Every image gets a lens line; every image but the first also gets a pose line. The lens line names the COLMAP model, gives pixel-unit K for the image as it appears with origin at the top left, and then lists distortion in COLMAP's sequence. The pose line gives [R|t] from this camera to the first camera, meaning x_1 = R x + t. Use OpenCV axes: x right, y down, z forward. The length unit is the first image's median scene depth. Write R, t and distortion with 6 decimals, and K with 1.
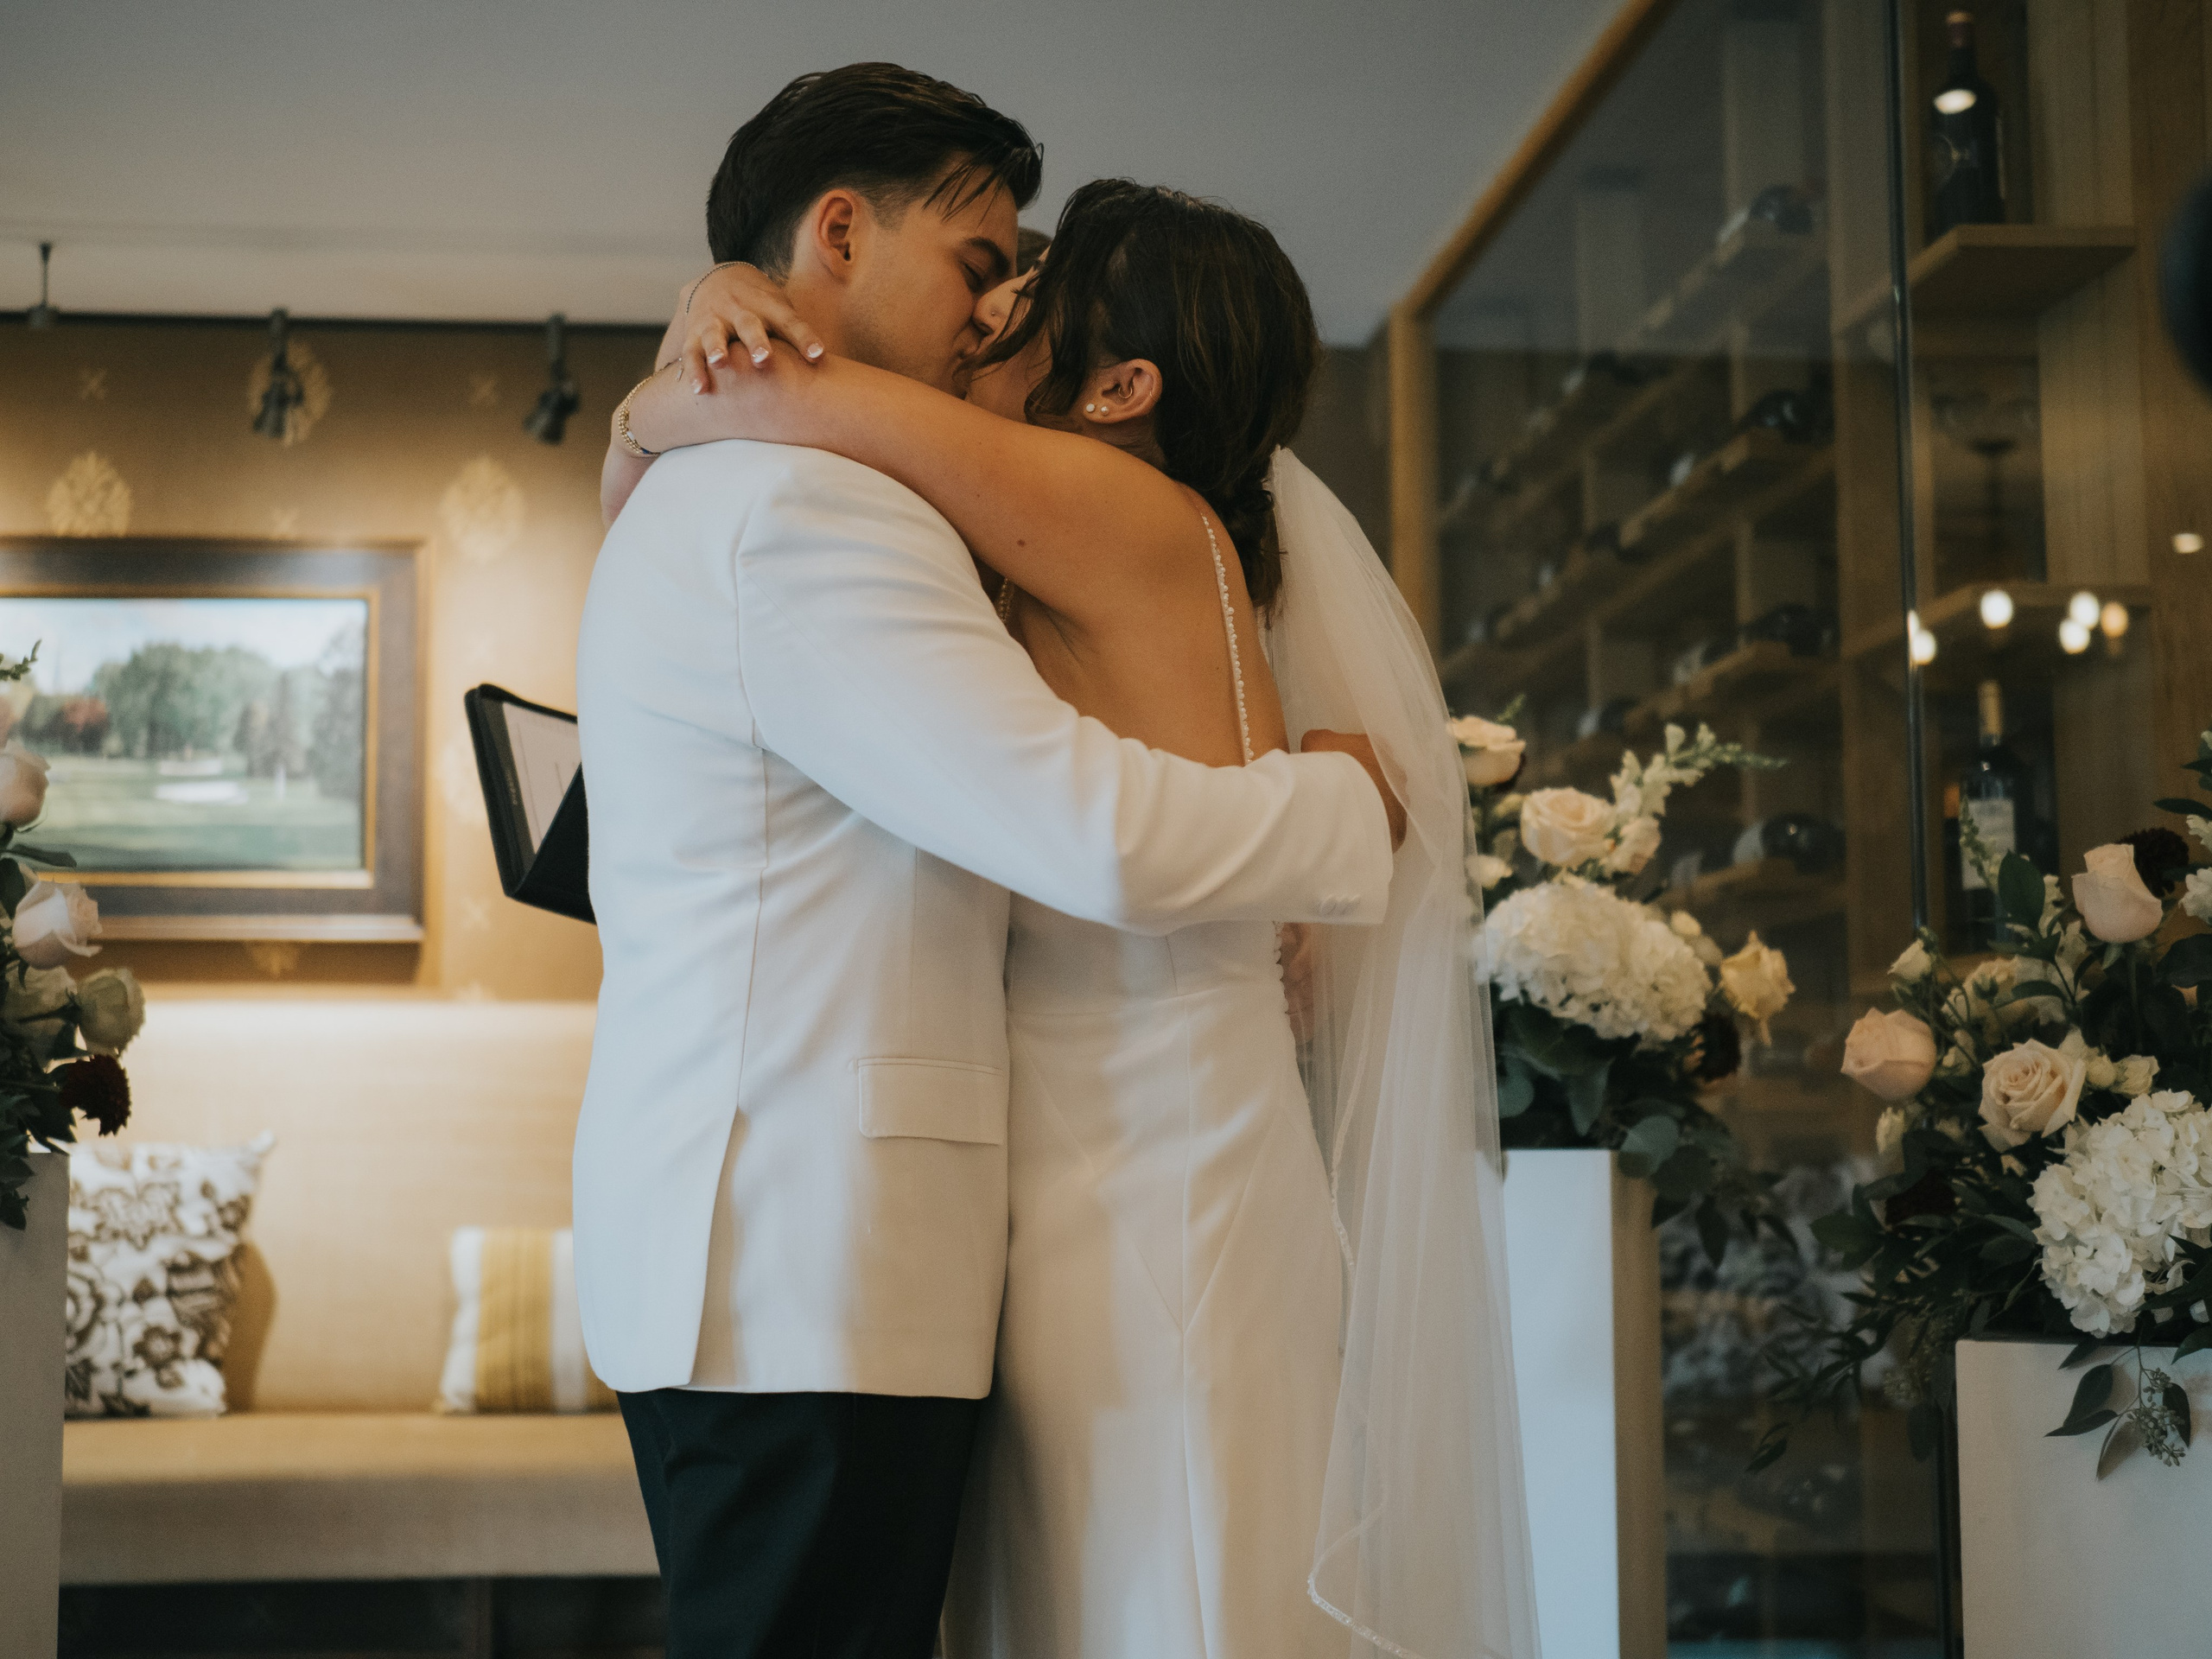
lens RADIAL K [[3262.4, 0, 1106.0], [0, 3262.4, 829.5], [0, 0, 1]] dist [-0.076828, 0.178737]
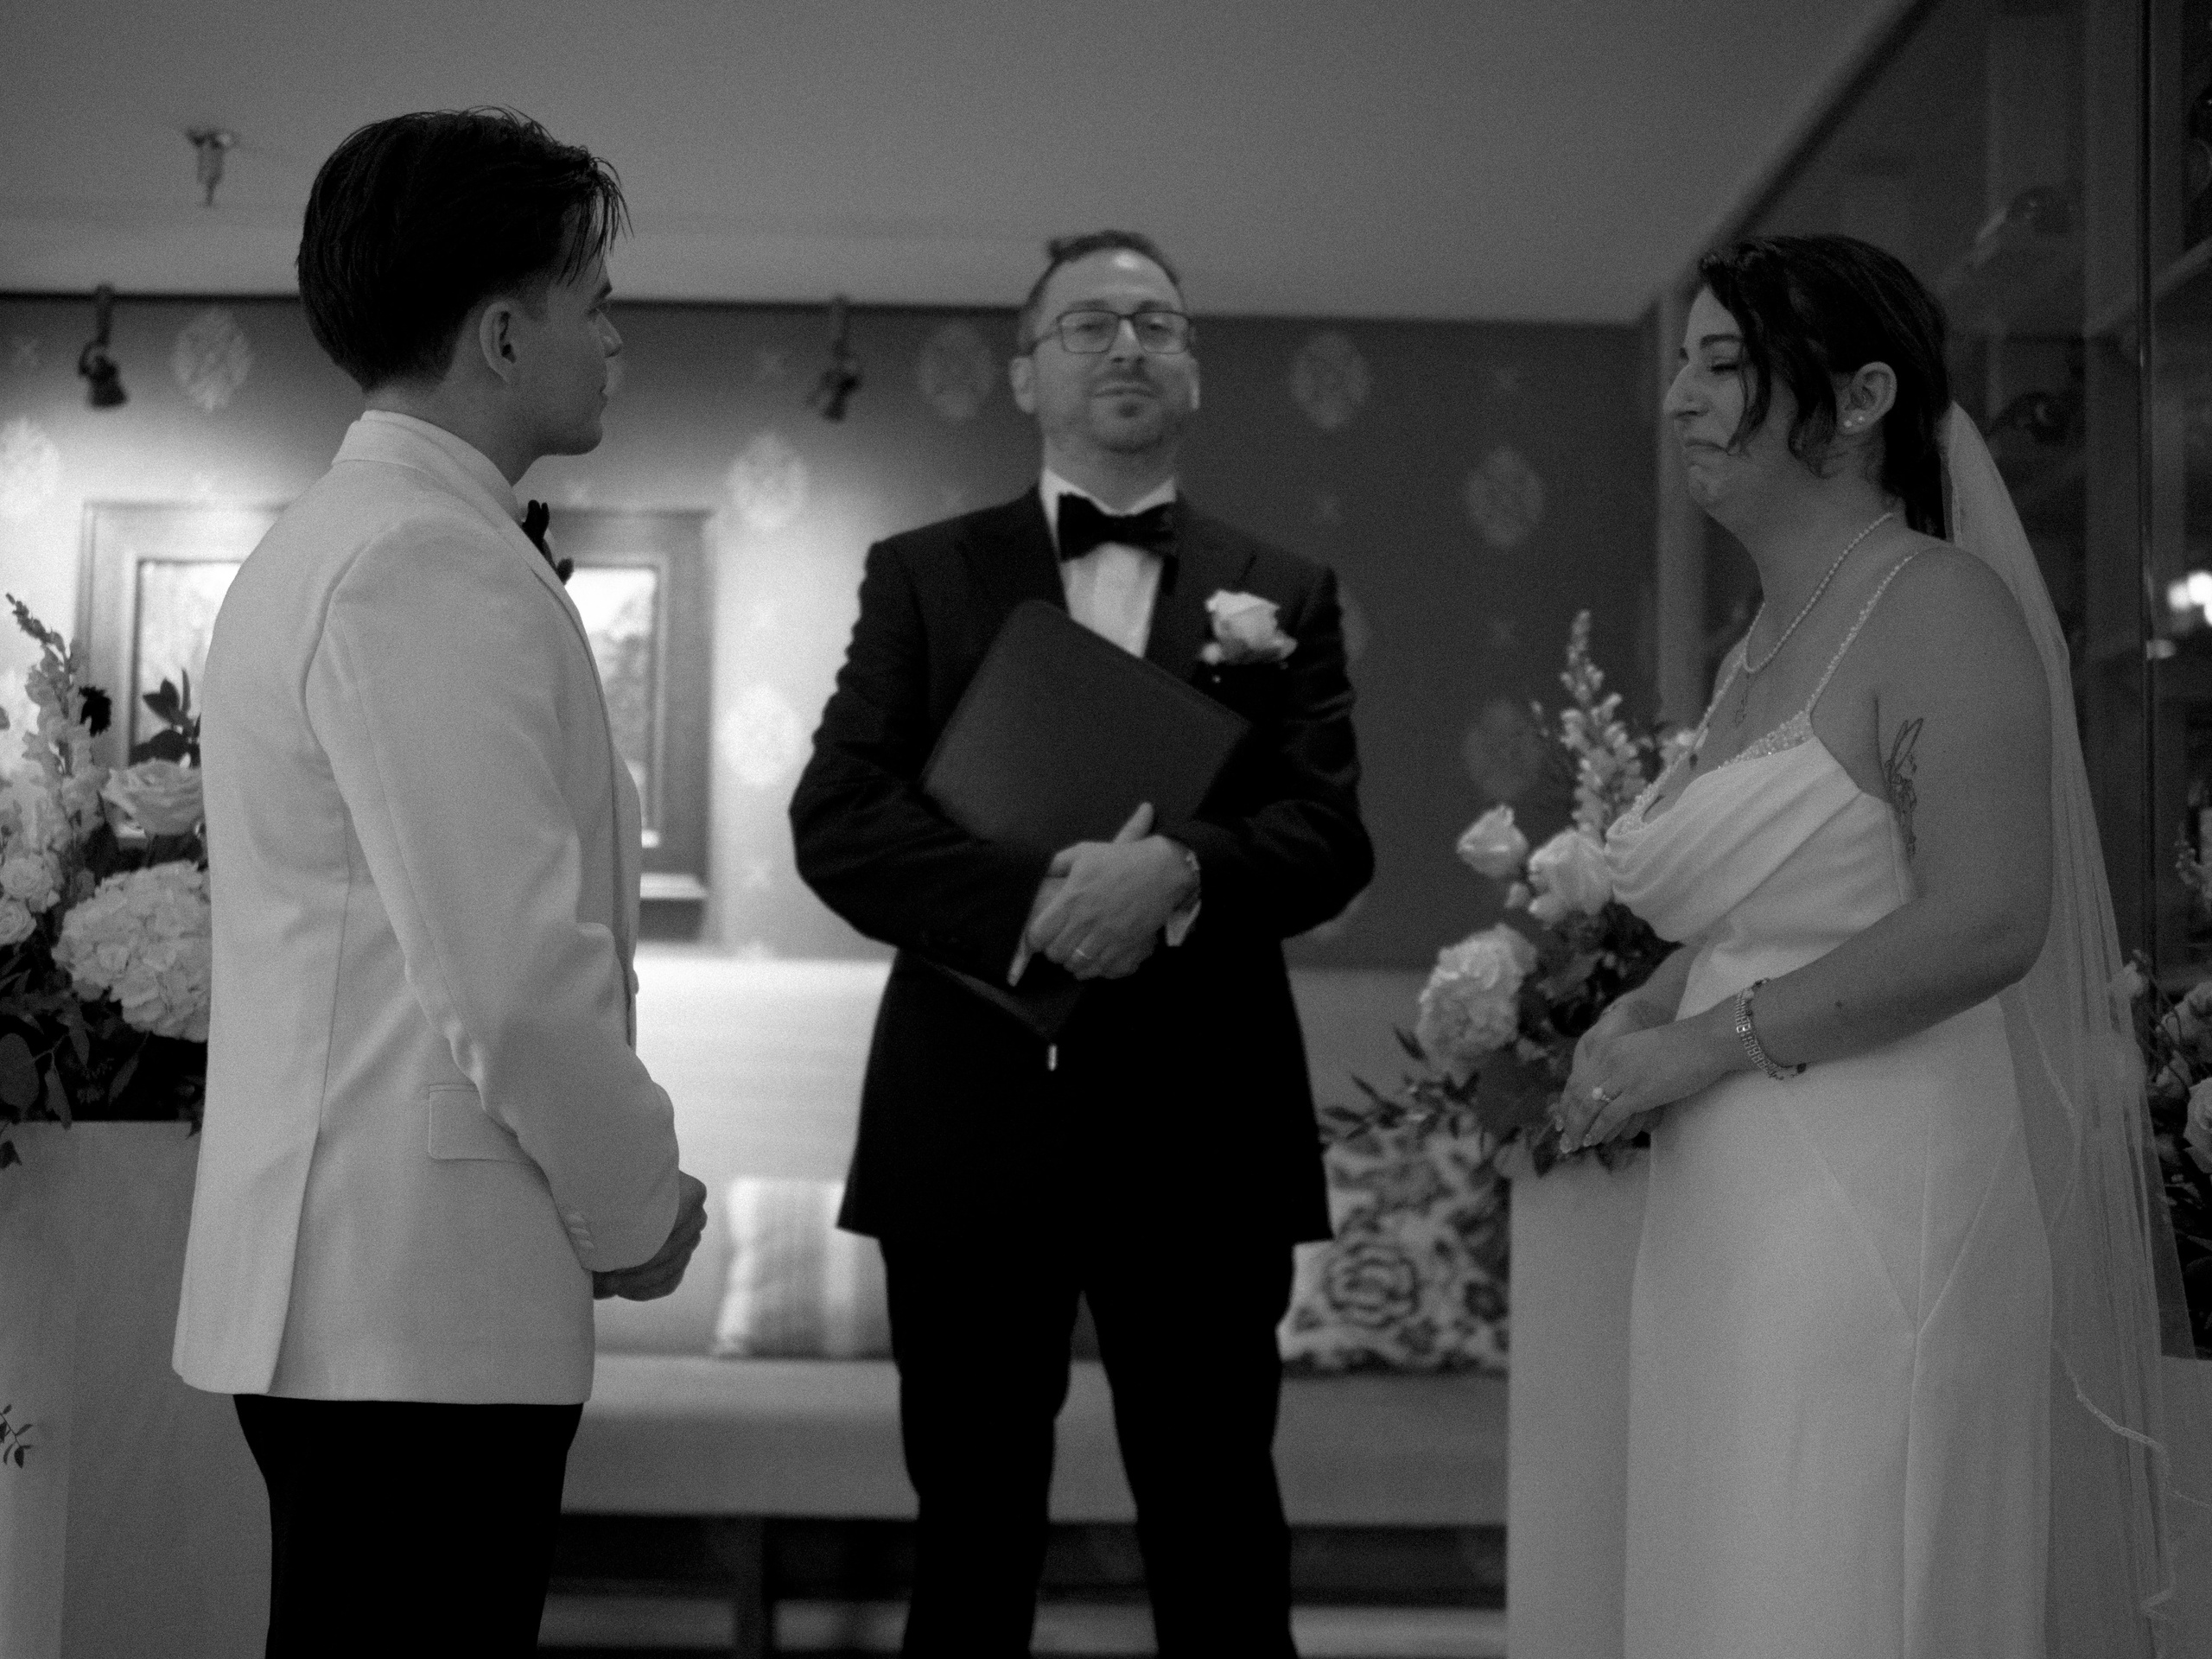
lens RADIAL K [[3260.8, 0, 1106.0], [0, 3260.8, 829.5], [0, 0, 1]] dist [-0.048143, 0.059609]
pose [[0.995962, 0.015222, -0.088477, 0.012018], [-0.013408, 0.999688, 0.021067, -0.016795], [0.088770, -0.019796, 0.995855, -0.030724]]
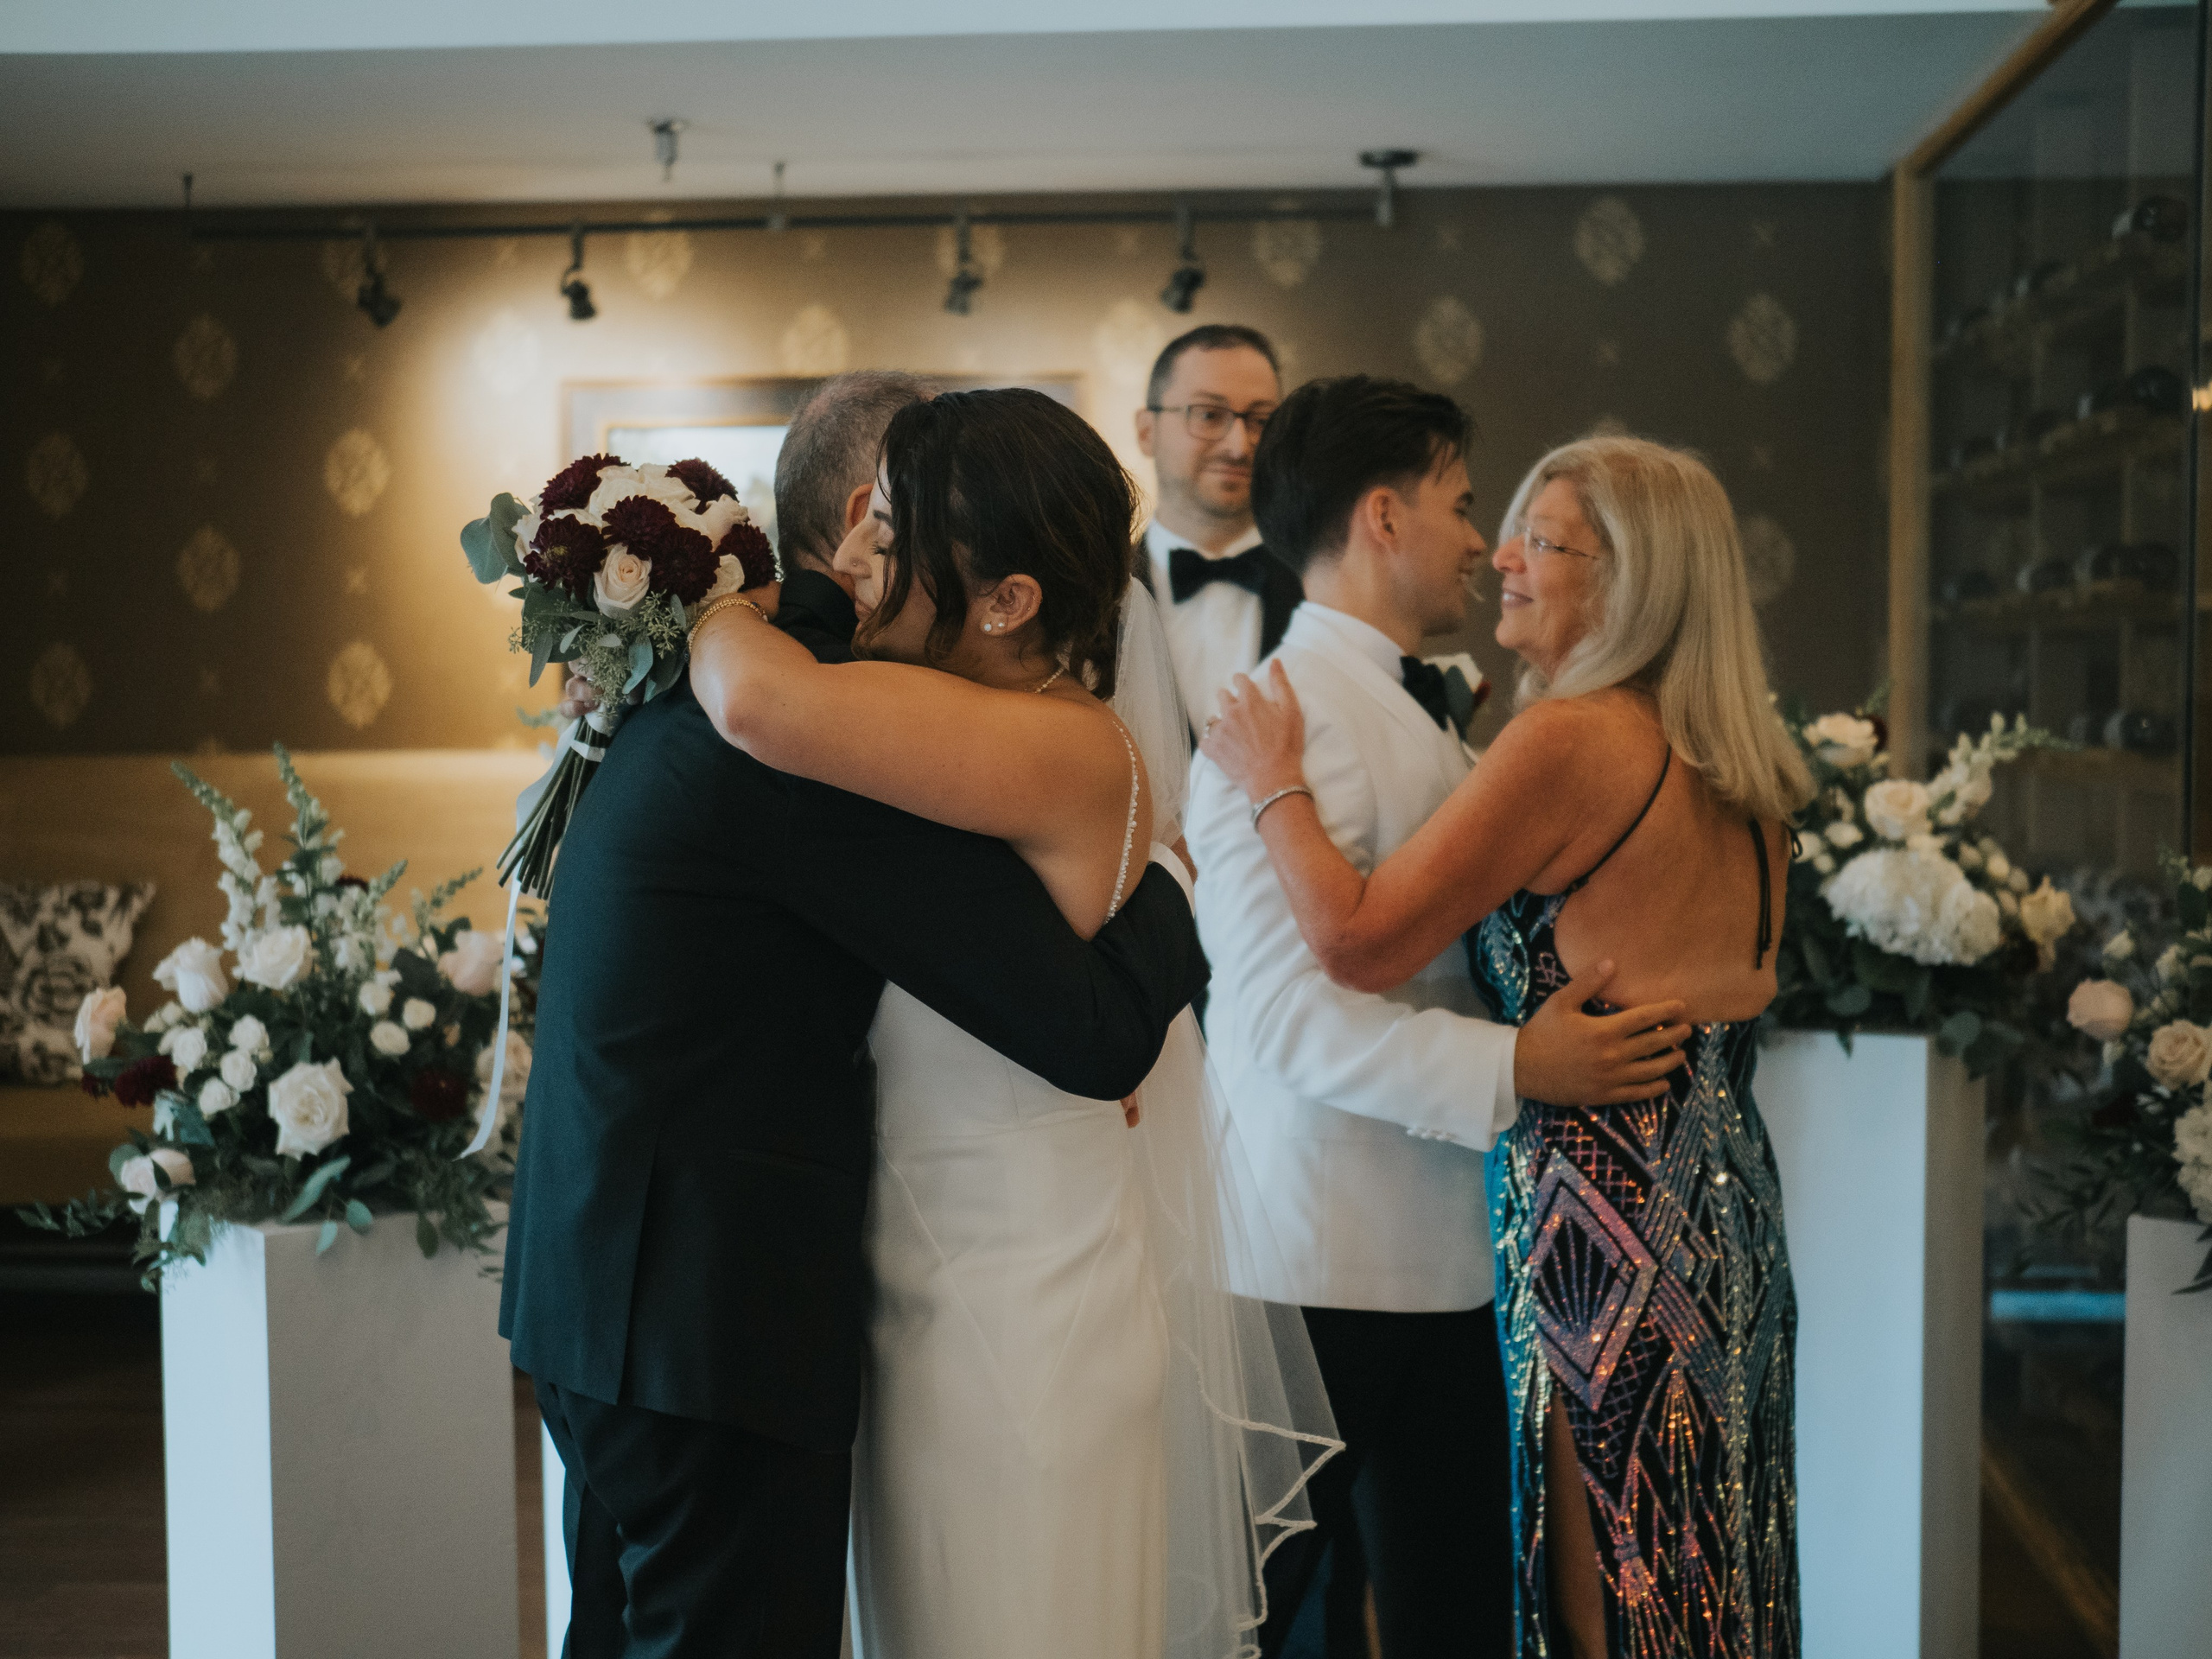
lens RADIAL K [[3262.4, 0, 1106.0], [0, 3262.4, 829.5], [0, 0, 1]] dist [-0.076828, 0.178737]
pose [[0.980155, 0.010713, -0.197943, 0.063530], [0.020766, 0.987496, 0.156270, -0.163190], [0.197142, -0.157280, 0.967677, -0.307757]]
